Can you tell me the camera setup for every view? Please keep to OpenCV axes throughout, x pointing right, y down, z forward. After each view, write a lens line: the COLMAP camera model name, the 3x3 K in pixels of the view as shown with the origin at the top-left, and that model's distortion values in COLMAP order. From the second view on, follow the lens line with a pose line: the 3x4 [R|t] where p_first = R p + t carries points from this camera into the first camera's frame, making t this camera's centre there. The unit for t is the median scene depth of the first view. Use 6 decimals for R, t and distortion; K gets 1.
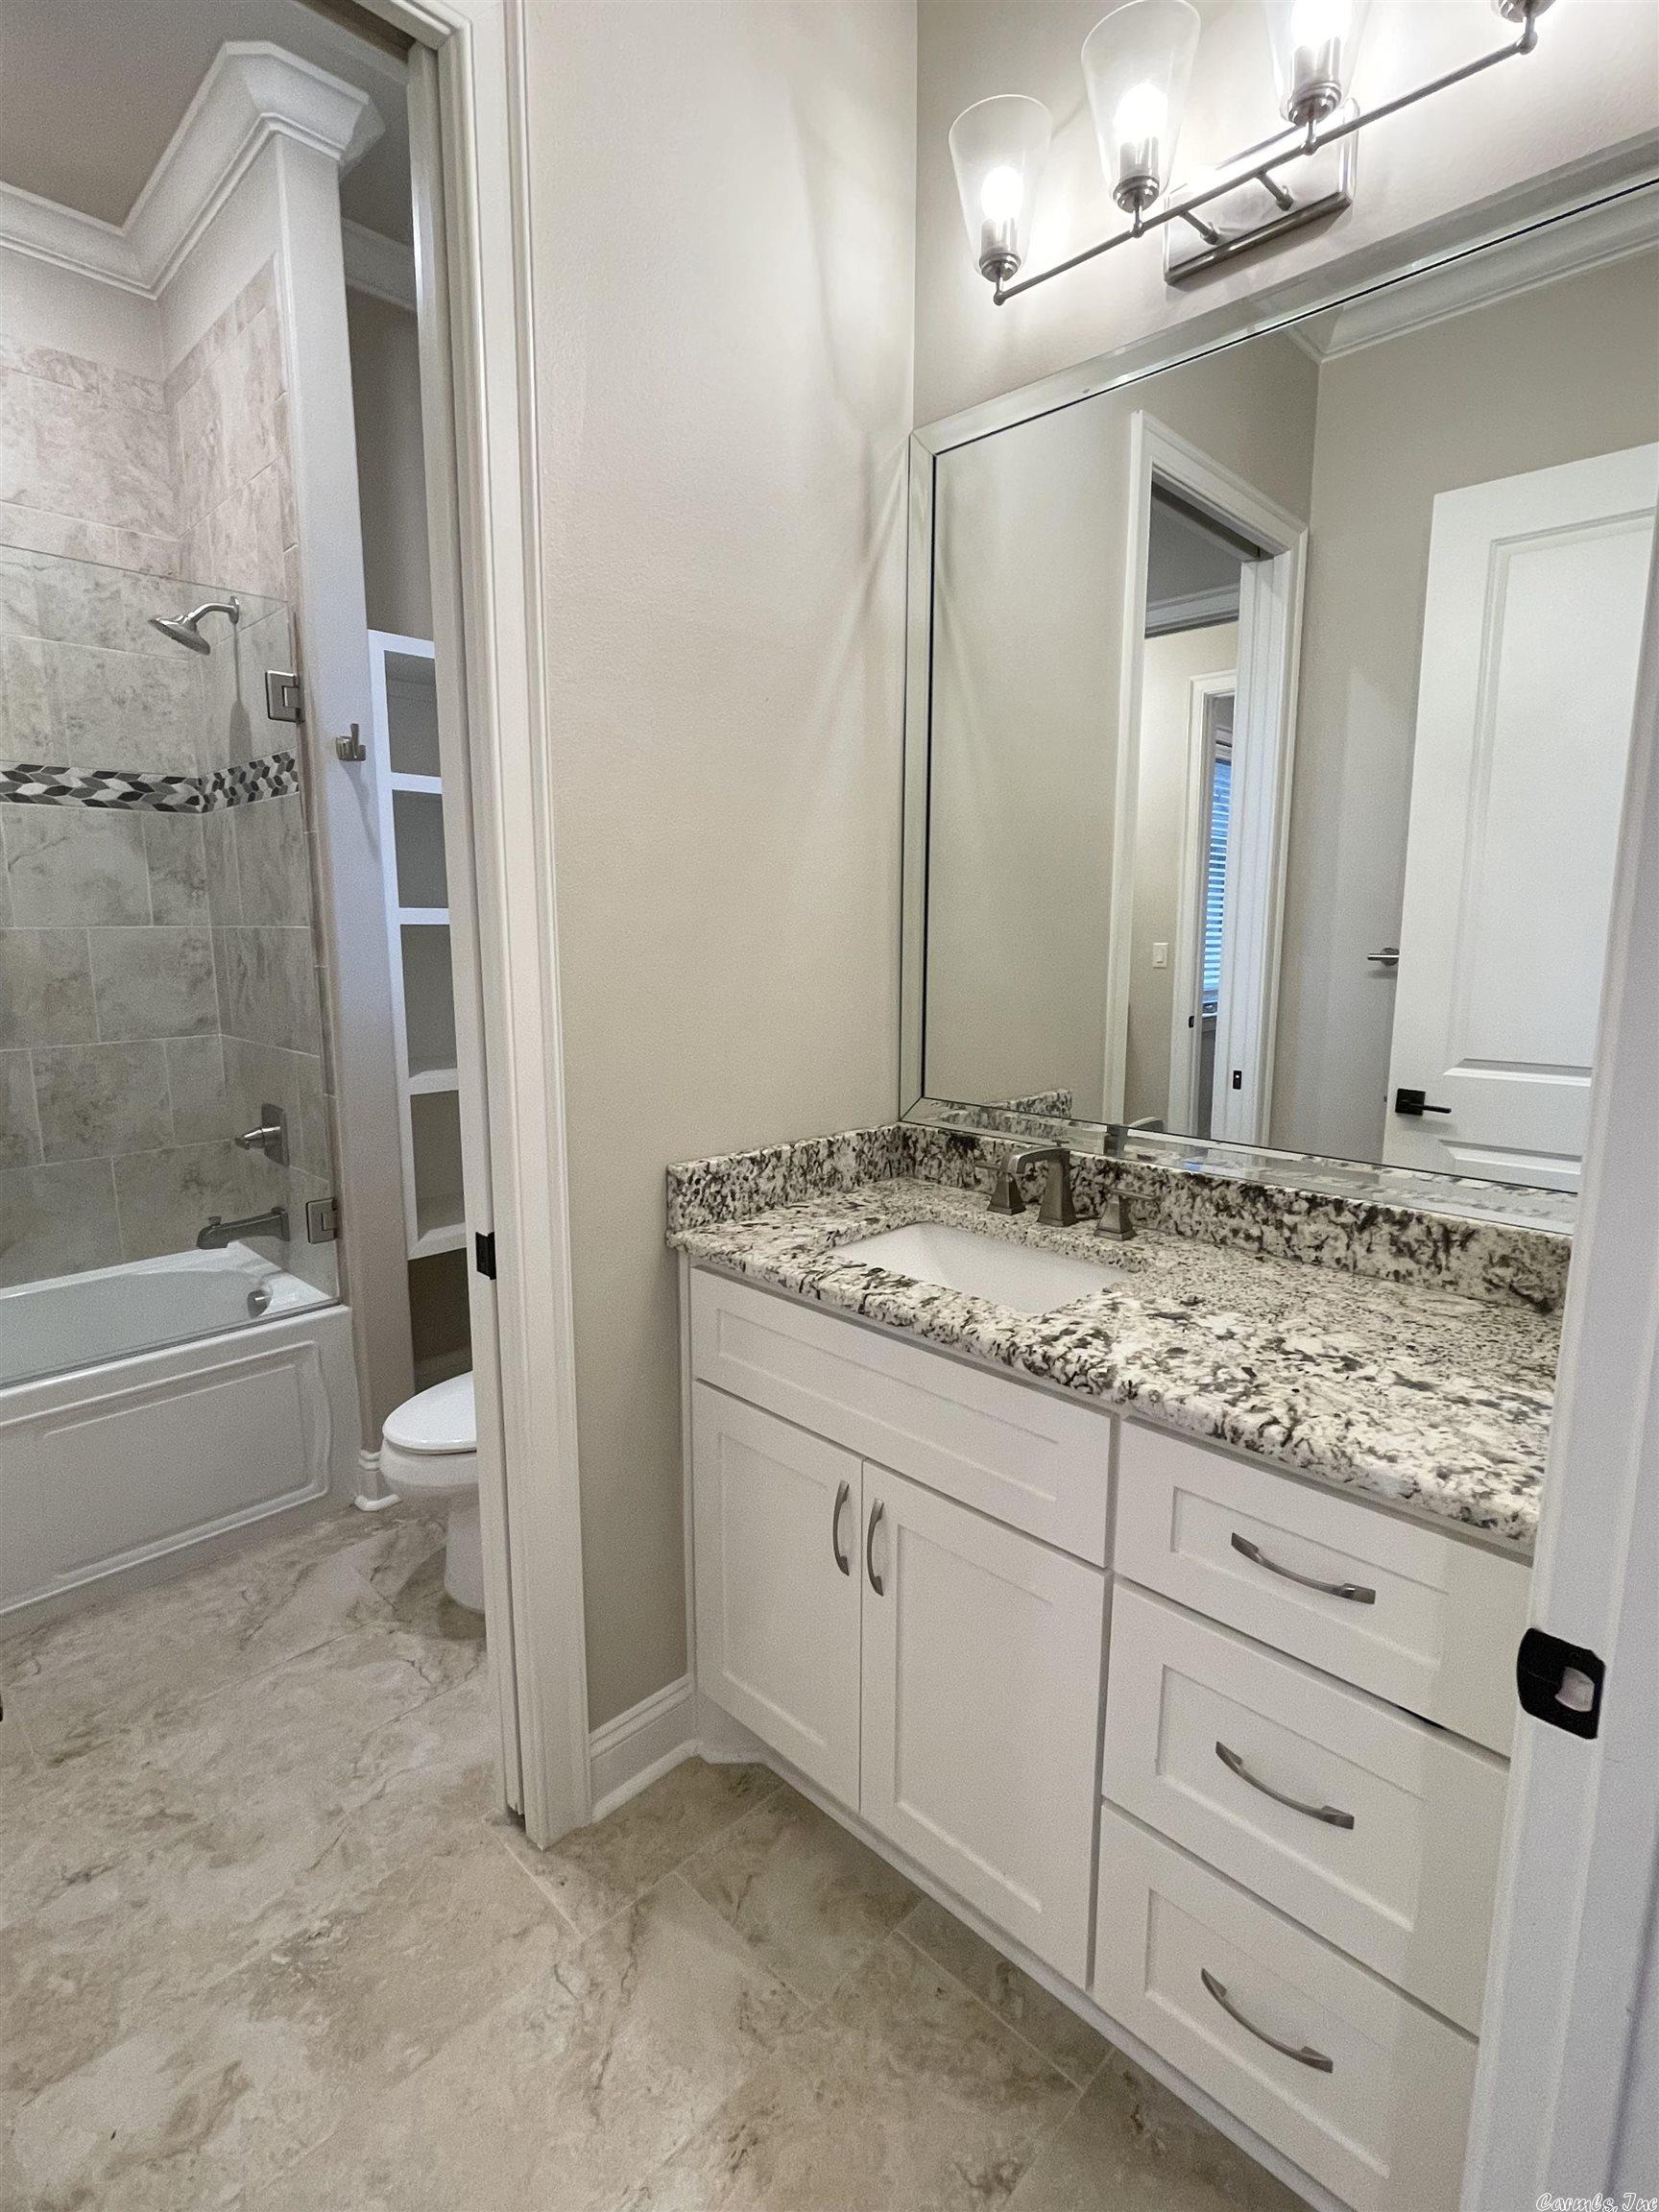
lens RADIAL K [[1049.4, 0, 809.5], [0, 1049.4, 1092.0], [0, 0, 1]] dist [-0.003589, -0.000305]
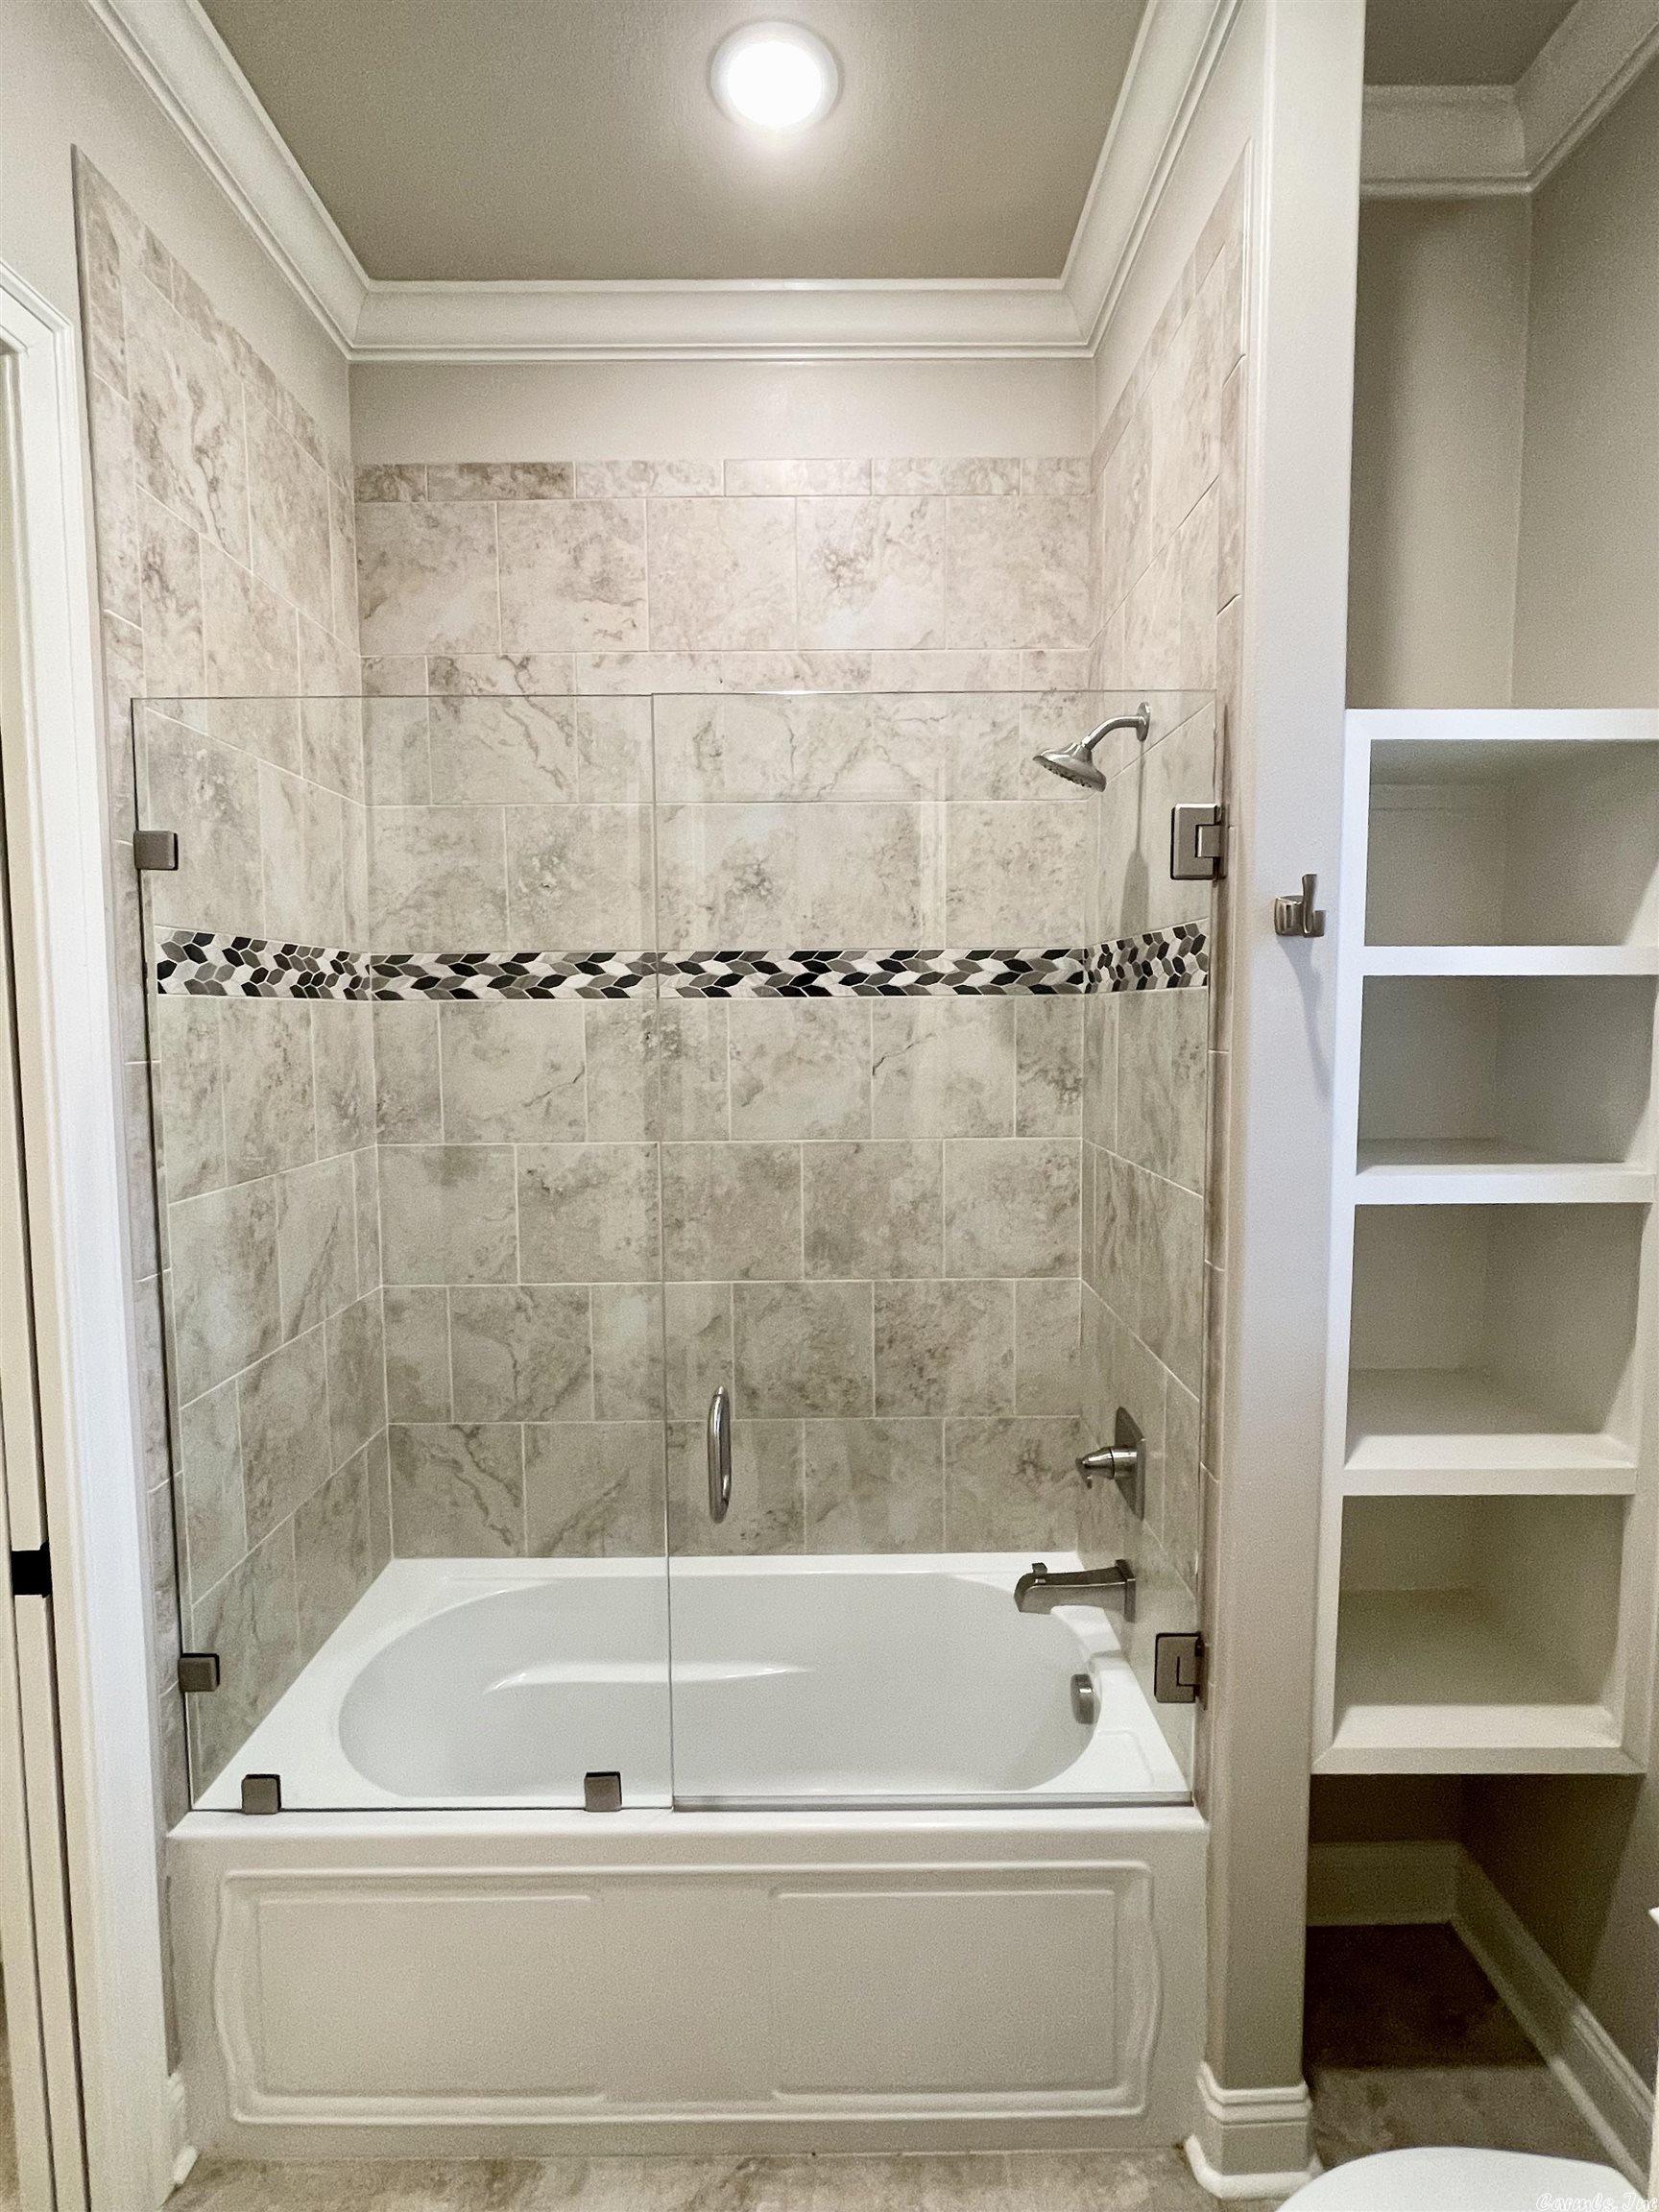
lens RADIAL K [[1049.4, 0, 833.1], [0, 1049.4, 1089.9], [0, 0, 1]] dist [-0.003589, -0.000305]
pose [[0.703270, 0.050730, -0.709110, -0.178537], [-0.107384, 0.993587, -0.035418, -0.162064], [0.702766, 0.101056, 0.704207, 0.370382]]
